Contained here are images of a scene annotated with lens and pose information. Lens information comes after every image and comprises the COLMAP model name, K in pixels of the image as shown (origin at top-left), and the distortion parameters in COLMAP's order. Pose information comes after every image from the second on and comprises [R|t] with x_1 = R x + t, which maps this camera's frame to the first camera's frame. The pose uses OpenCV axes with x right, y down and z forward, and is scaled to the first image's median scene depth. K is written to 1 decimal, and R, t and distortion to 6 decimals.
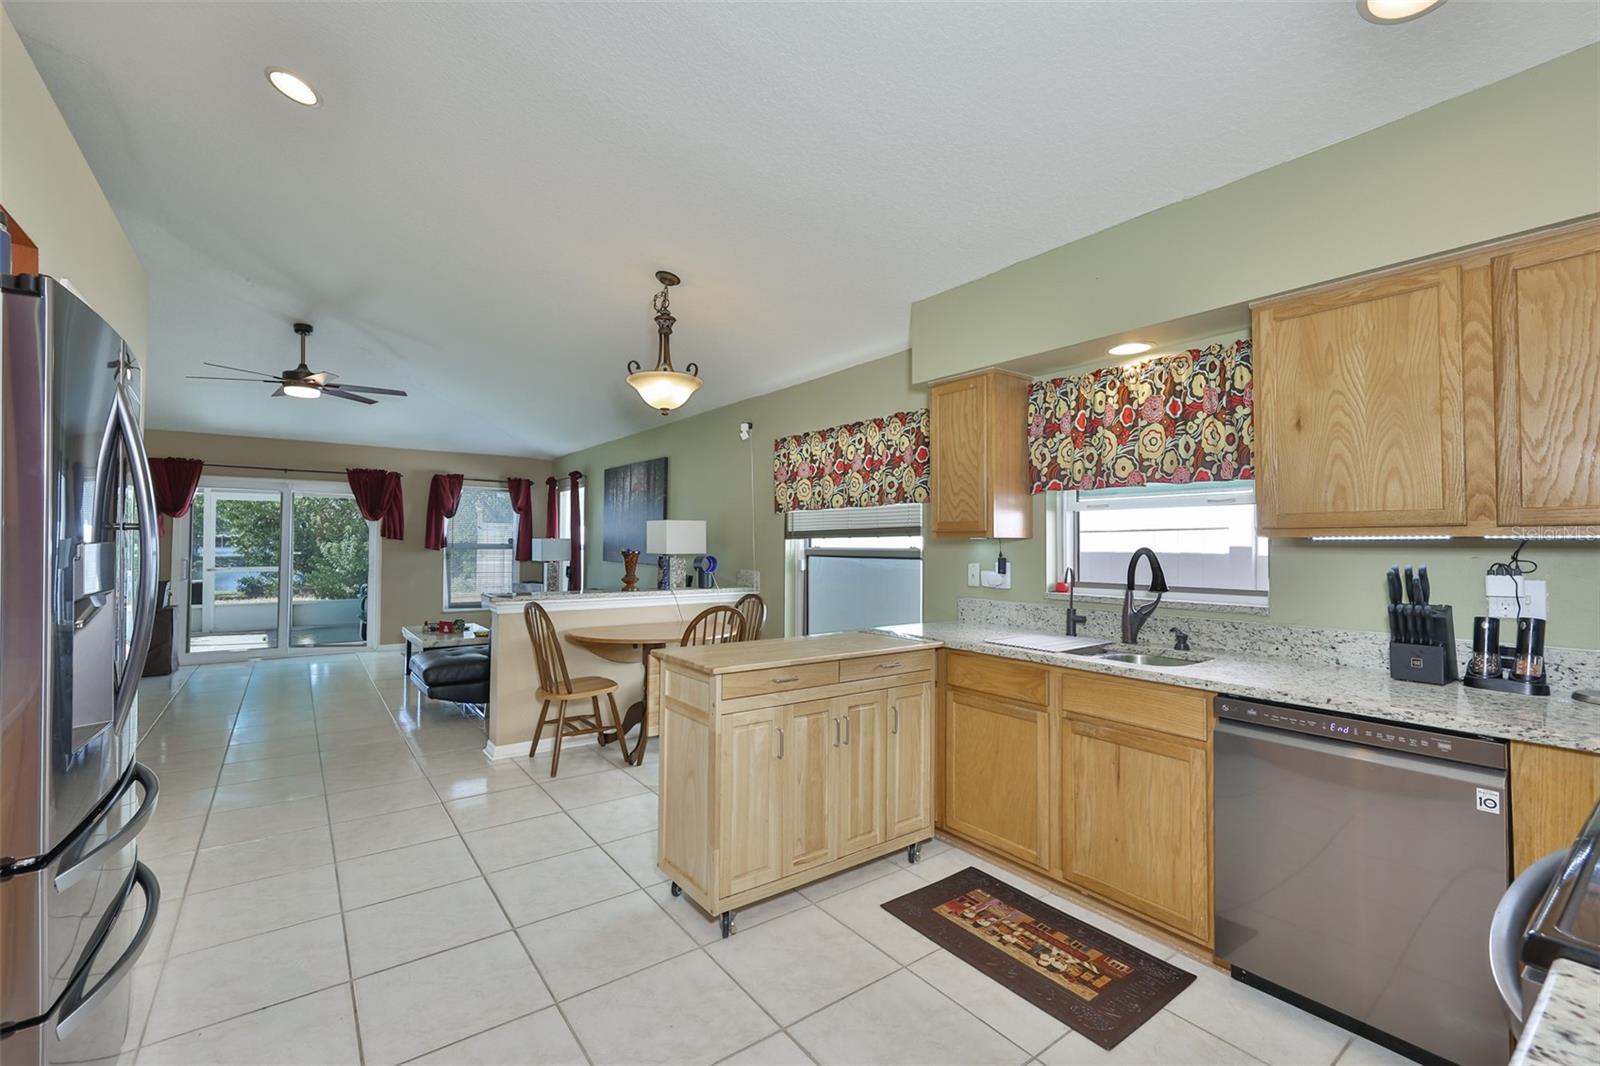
lens RADIAL K [[682.8, 0, 806.6], [0, 682.8, 527.5], [0, 0, 1]] dist [0.002431, 0.000737]
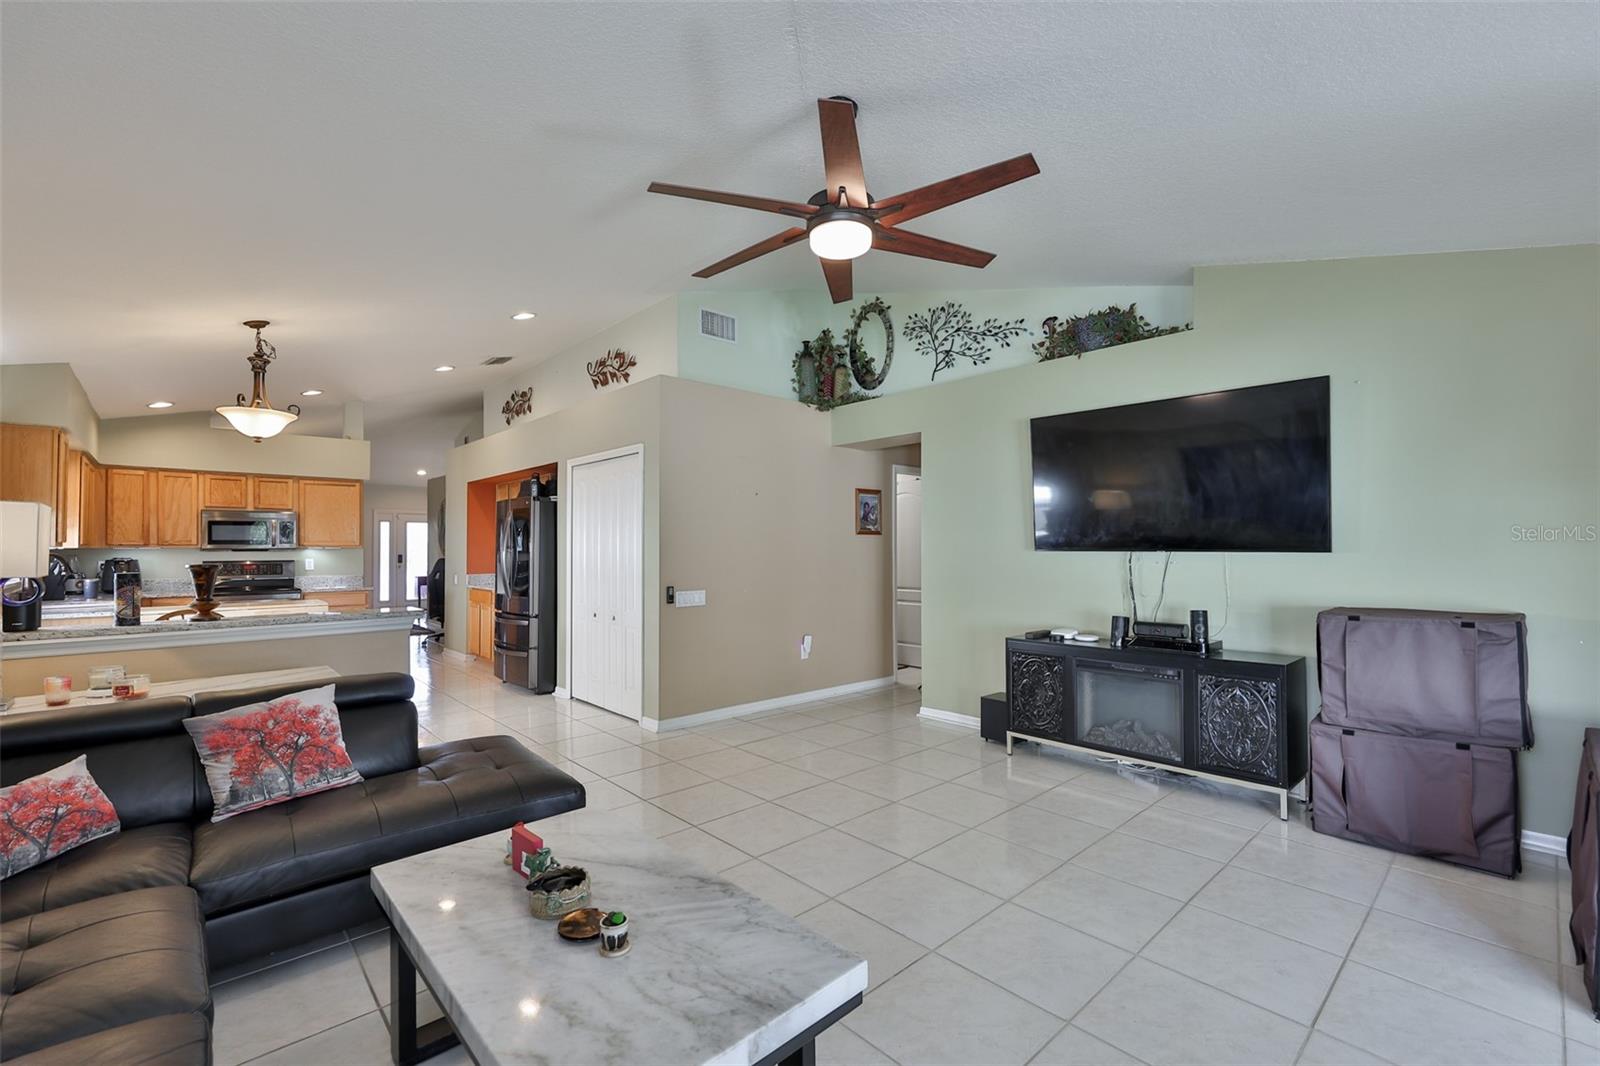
lens RADIAL K [[683.7, 0, 800.0], [0, 683.7, 533.0], [0, 0, 1]] dist [-0.006817, 0.000363]
pose [[-0.995127, -0.003605, -0.098536, -1.095967], [0.001182, 0.998824, -0.048478, 0.052782], [0.098595, -0.048358, -0.993952, 2.414654]]
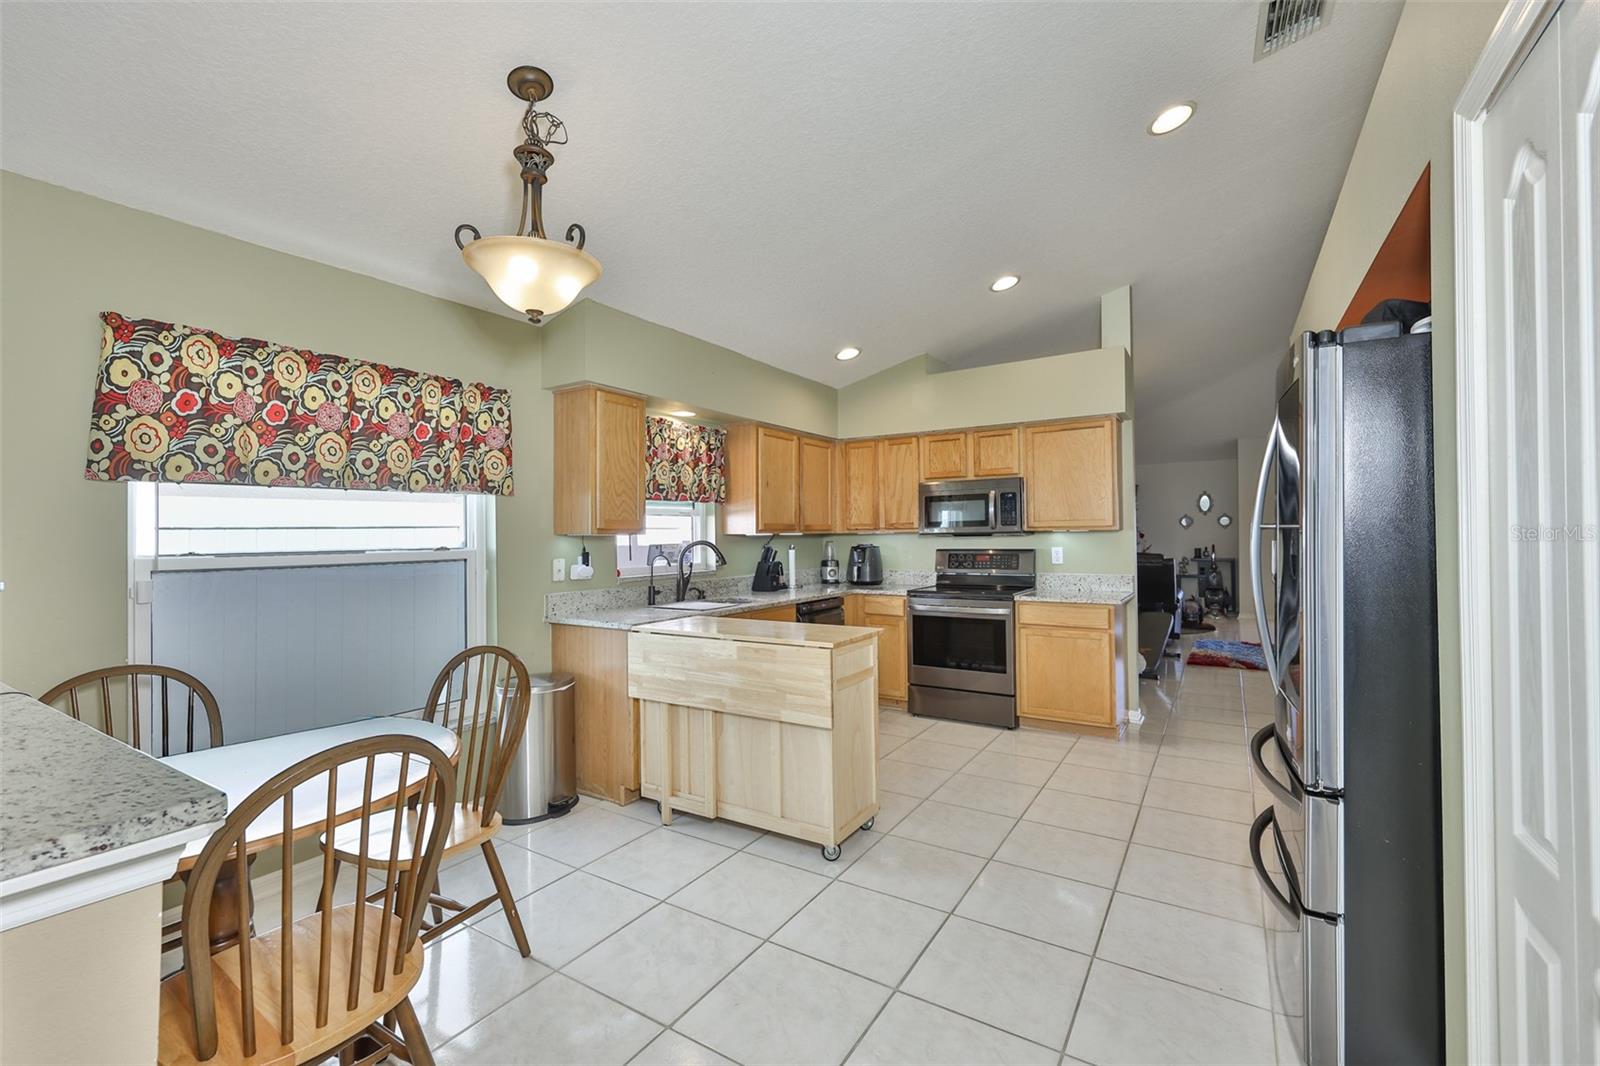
lens RADIAL K [[682.8, 0, 806.6], [0, 682.8, 527.5], [0, 0, 1]] dist [0.002431, 0.000737]
pose [[-0.368564, 0.007259, 0.929574, -0.890375], [-0.017294, 0.999743, -0.014664, 0.014144], [-0.929441, -0.021481, -0.368344, 1.072709]]
